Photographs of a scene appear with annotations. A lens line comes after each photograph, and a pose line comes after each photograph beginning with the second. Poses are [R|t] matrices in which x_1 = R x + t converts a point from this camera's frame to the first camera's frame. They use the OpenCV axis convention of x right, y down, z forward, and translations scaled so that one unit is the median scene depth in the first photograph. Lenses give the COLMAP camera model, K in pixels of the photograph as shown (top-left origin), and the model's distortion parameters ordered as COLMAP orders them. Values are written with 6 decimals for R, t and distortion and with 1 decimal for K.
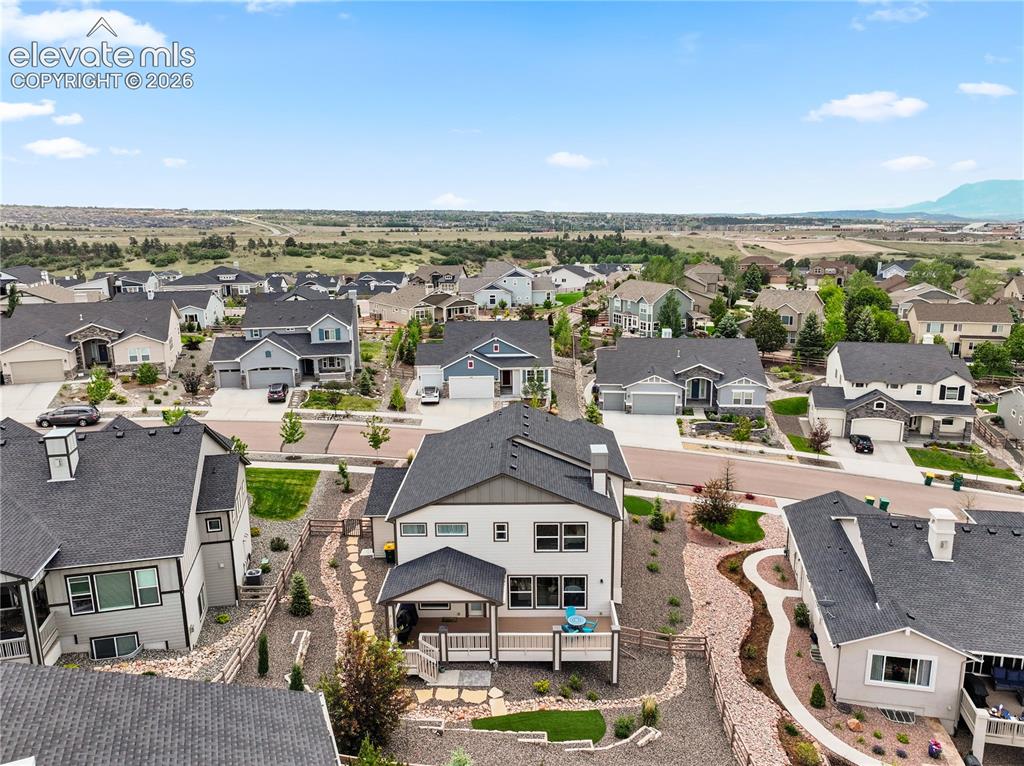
lens RADIAL K [[736.1, 0, 501.5], [0, 736.1, 386.2], [0, 0, 1]] dist [0.003213, 0.005938]
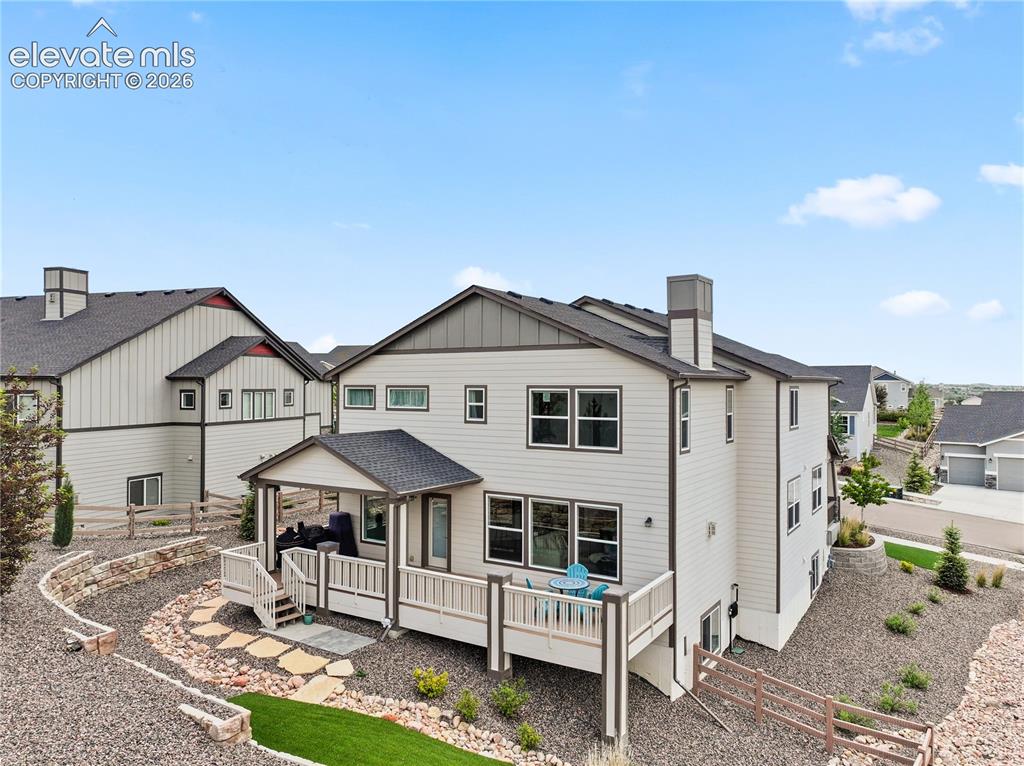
lens RADIAL K [[713.0, 0, 512.0], [0, 713.0, 383.0], [0, 0, 1]] dist [0.002679, 0.000785]
pose [[0.861148, 0.021013, -0.507920, 0.286775], [-0.134108, 0.973141, -0.187114, 0.272943], [0.490346, 0.229249, 0.840837, 0.550367]]
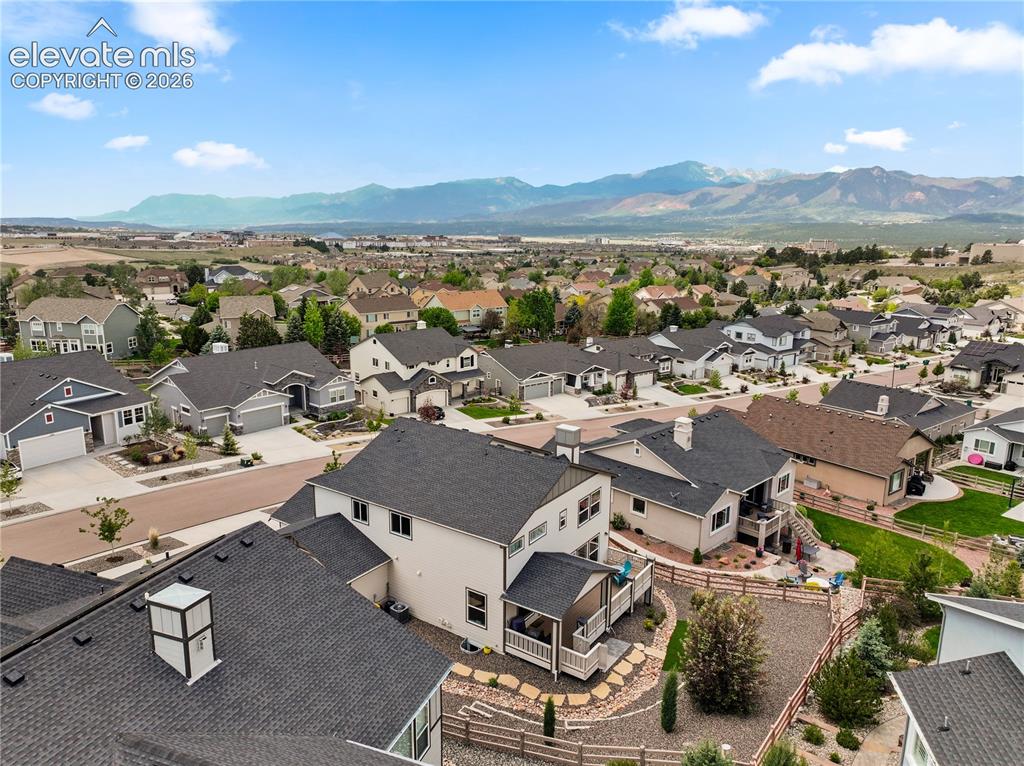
lens RADIAL K [[720.9, 0, 512.0], [0, 720.9, 383.0], [0, 0, 1]] dist [0.000709, 0.002457]
pose [[0.547082, -0.166492, 0.820354, -0.851295], [0.175370, 0.981069, 0.082157, -0.094486], [-0.818503, 0.098919, 0.565923, 0.438482]]
